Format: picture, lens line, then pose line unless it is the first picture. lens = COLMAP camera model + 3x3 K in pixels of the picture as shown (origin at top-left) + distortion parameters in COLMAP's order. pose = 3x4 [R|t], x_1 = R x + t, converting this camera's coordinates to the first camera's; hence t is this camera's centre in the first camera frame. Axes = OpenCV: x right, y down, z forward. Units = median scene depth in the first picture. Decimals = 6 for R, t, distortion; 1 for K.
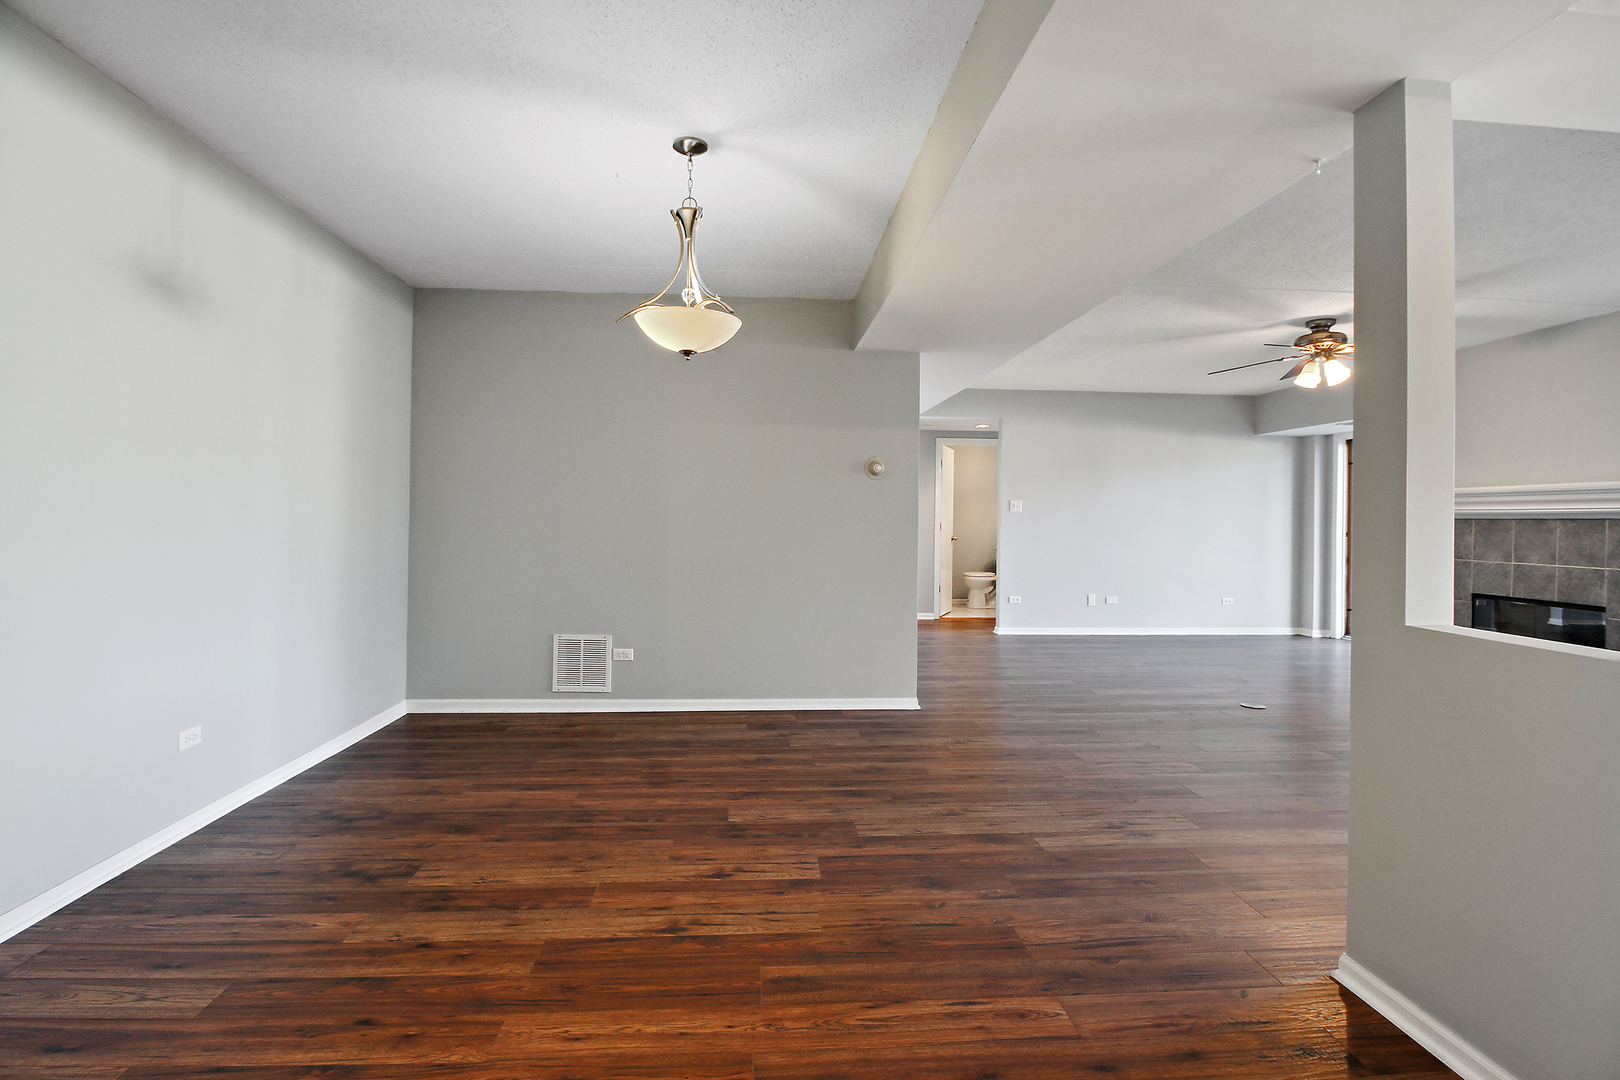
lens RADIAL K [[775.1, 0, 803.7], [0, 775.1, 532.8], [0, 0, 1]] dist [0.005300, -0.002265]
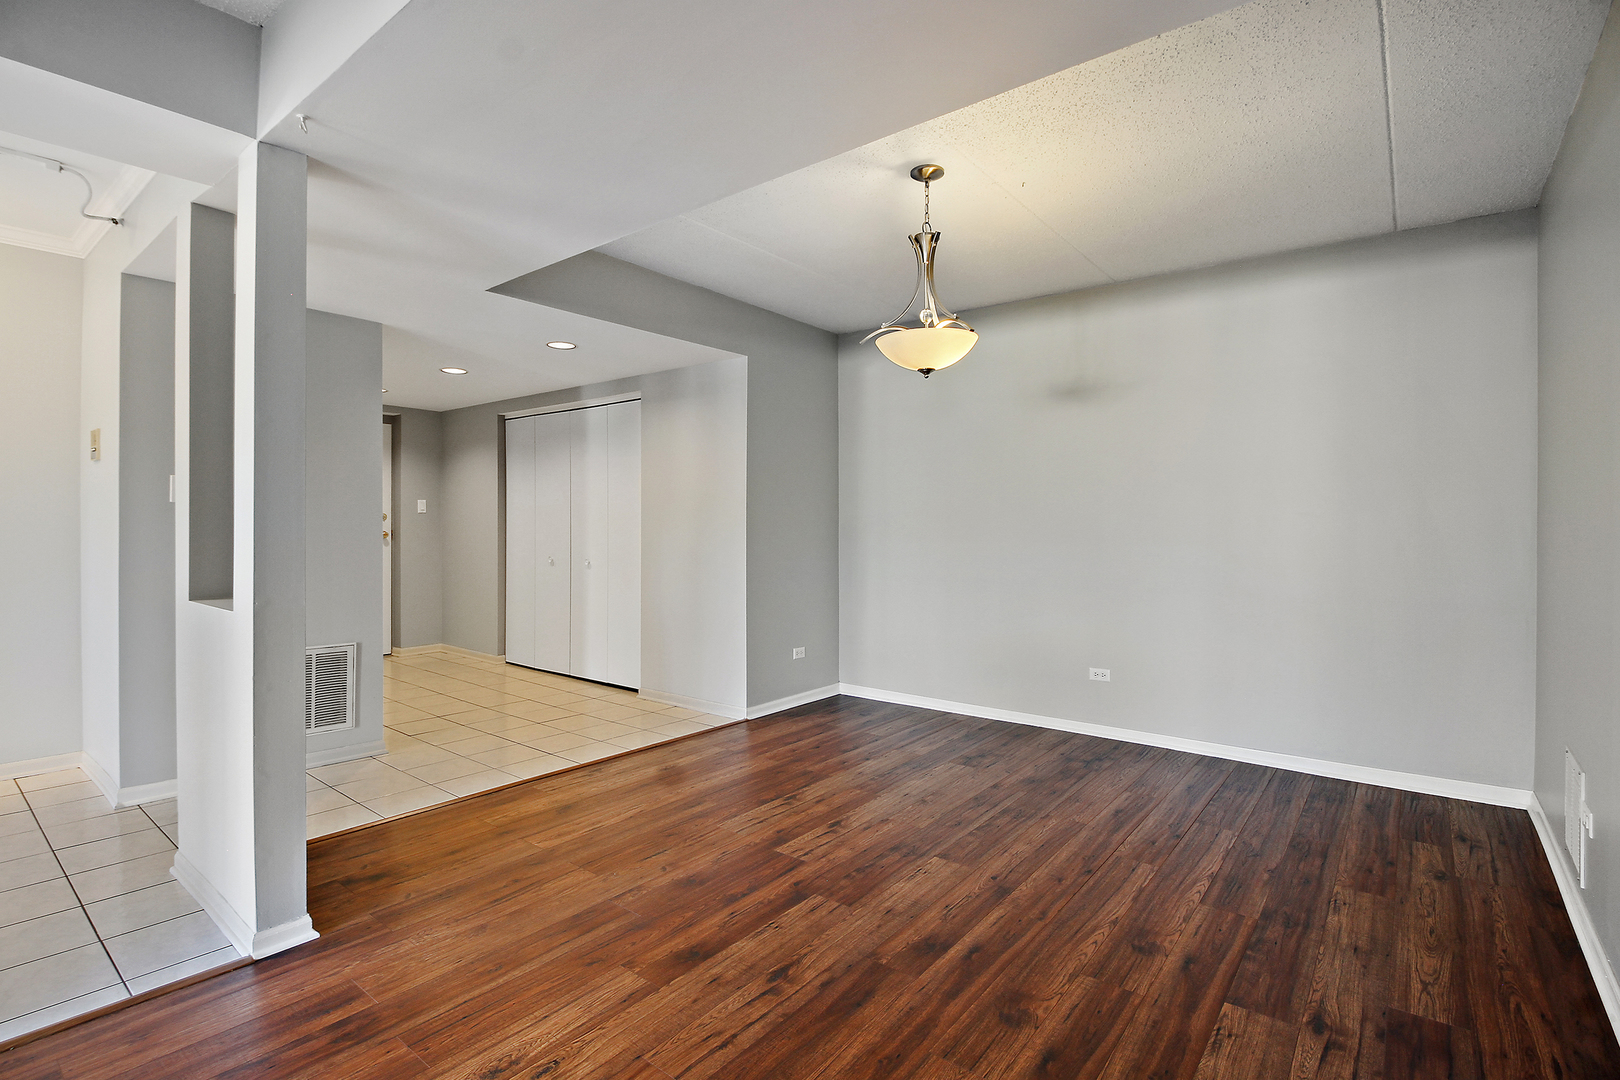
lens RADIAL K [[775.1, 0, 807.8], [0, 775.1, 538.4], [0, 0, 1]] dist [0.005300, -0.002265]
pose [[-0.680961, -0.001667, -0.732318, 0.817668], [-0.021336, 0.999618, 0.017564, -0.022938], [0.732009, 0.027585, -0.680736, 1.808075]]
